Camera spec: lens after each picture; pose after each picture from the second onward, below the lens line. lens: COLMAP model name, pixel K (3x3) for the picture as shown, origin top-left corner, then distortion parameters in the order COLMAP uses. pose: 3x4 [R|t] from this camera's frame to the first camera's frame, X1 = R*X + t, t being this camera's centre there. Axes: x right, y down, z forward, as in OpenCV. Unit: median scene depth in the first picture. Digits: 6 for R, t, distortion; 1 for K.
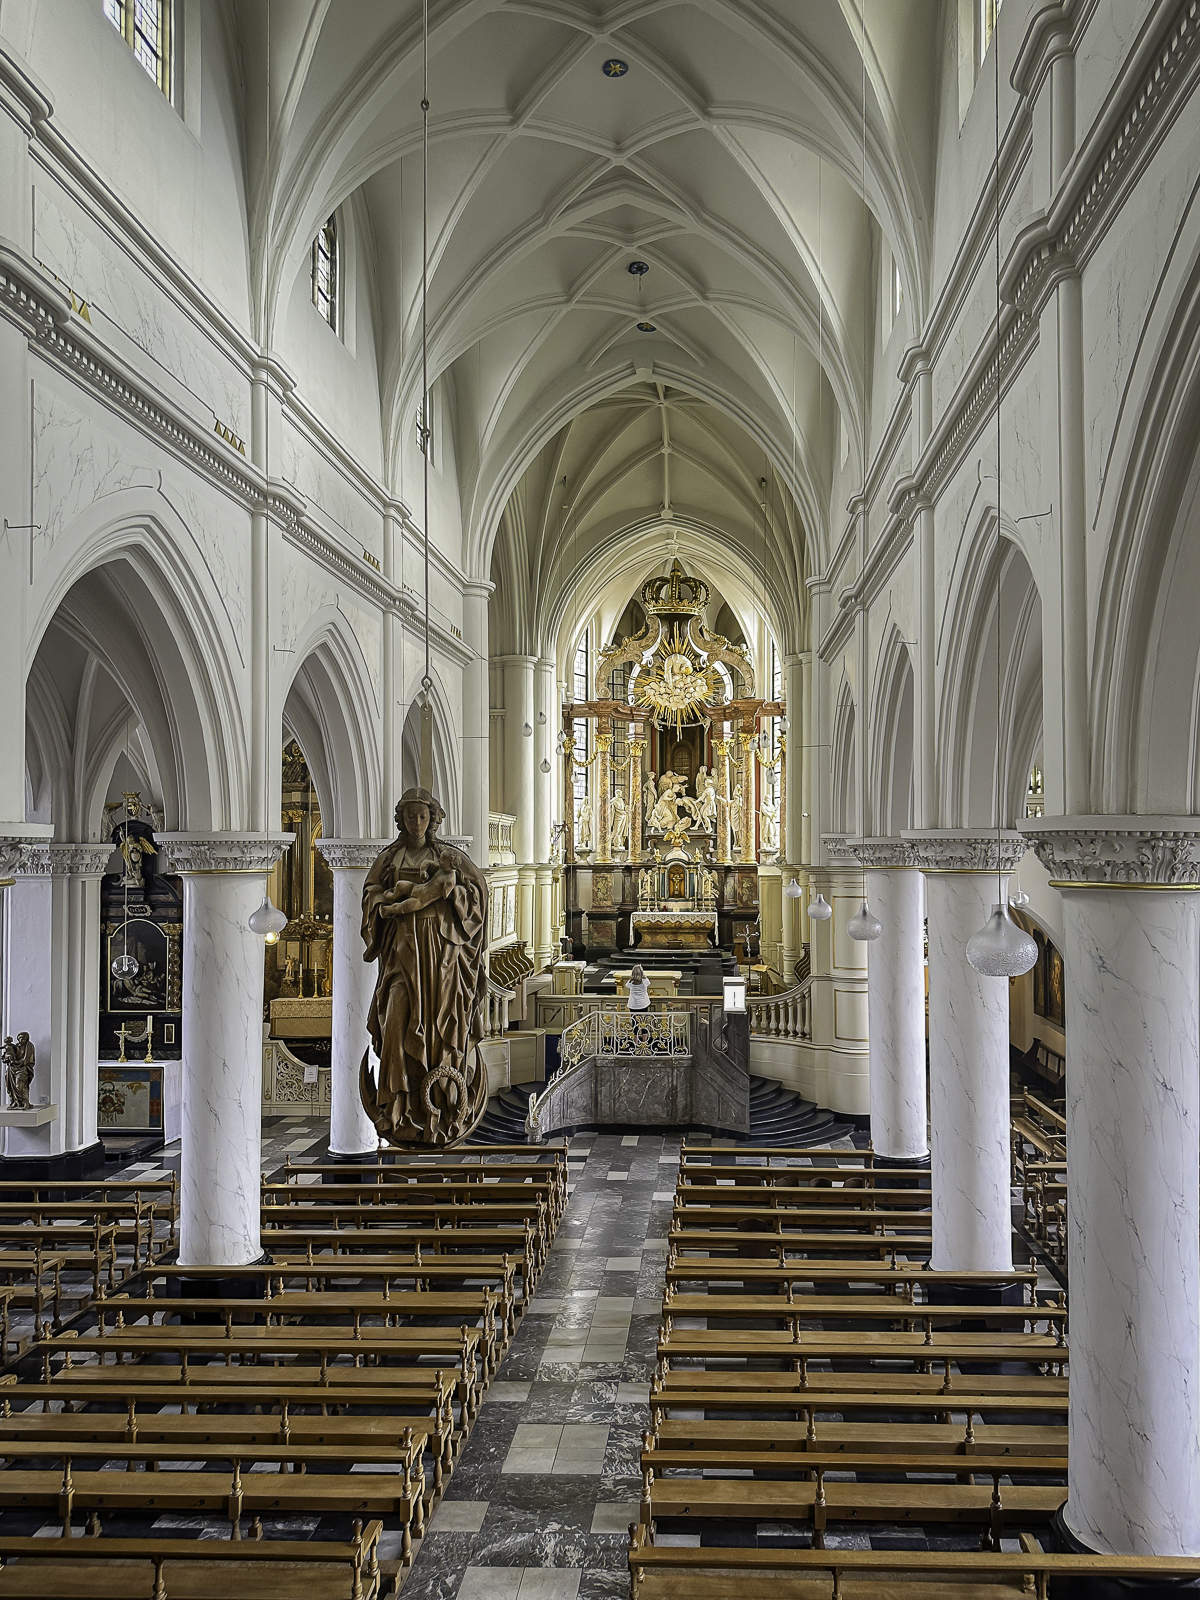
lens RADIAL K [[1122.1, 0, 600.0], [0, 1122.1, 800.0], [0, 0, 1]] dist [0.000400, -0.000013]
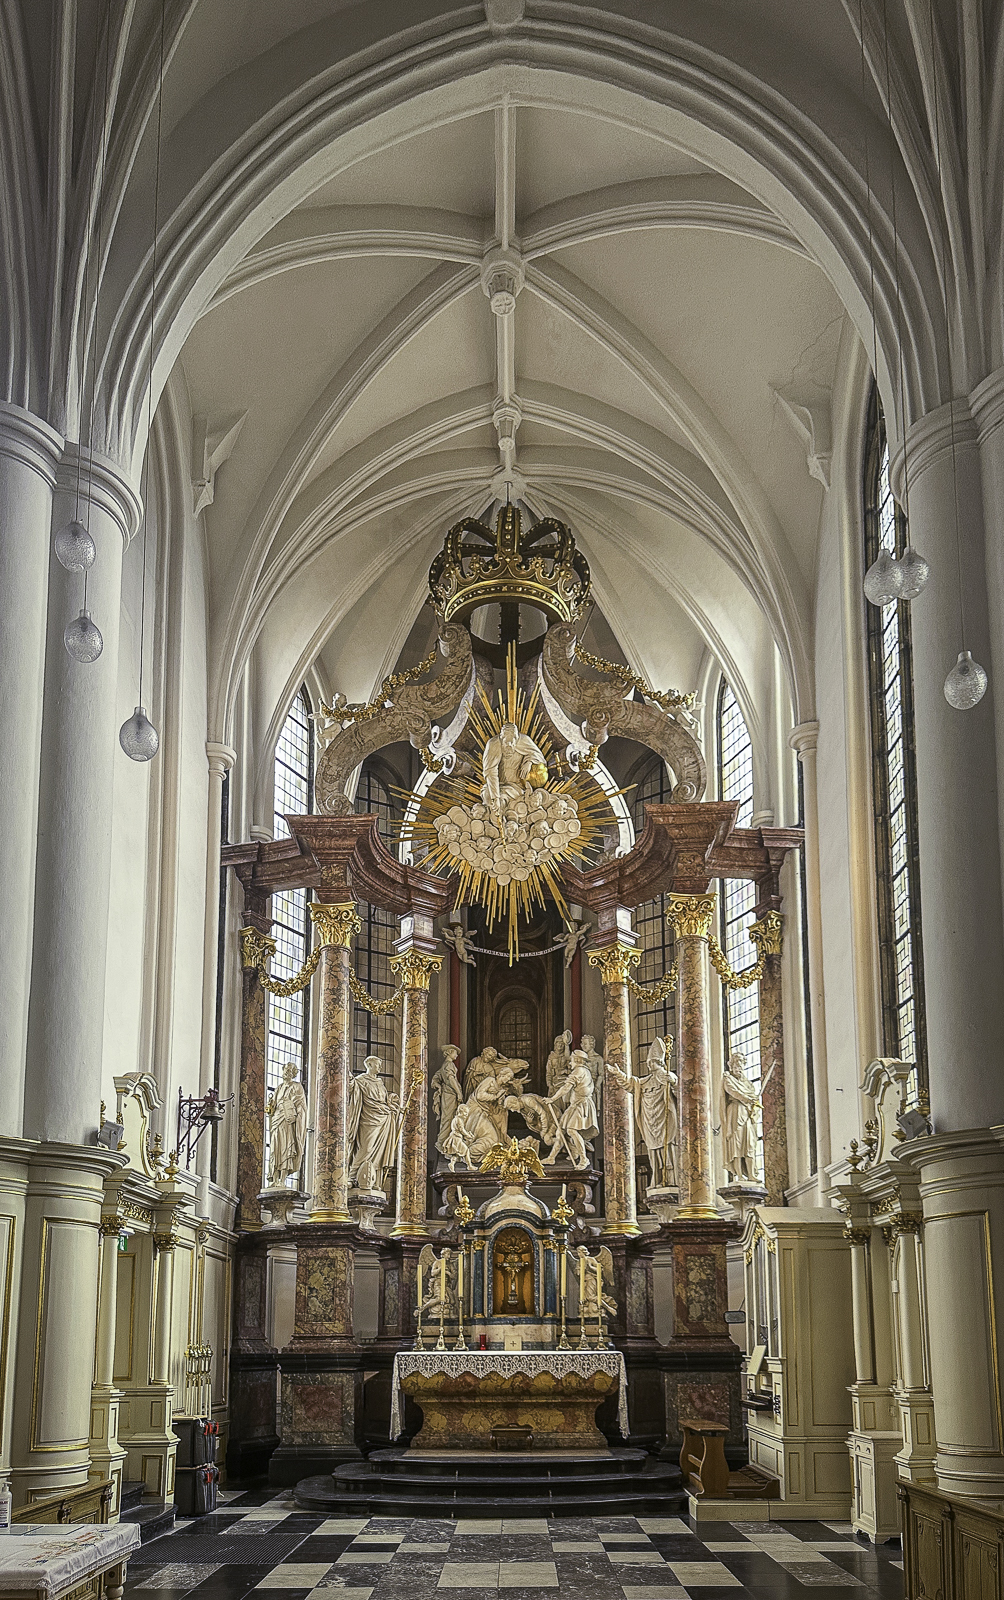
lens RADIAL K [[1973.0, 0, 502.0], [0, 1973.0, 800.0], [0, 0, 1]] dist [-0.017255, -0.042461]
pose [[0.997398, 0.014717, 0.070580, 0.011561], [-0.001613, 0.983253, -0.182237, 0.031889], [-0.072080, 0.181649, 0.980718, 0.258261]]
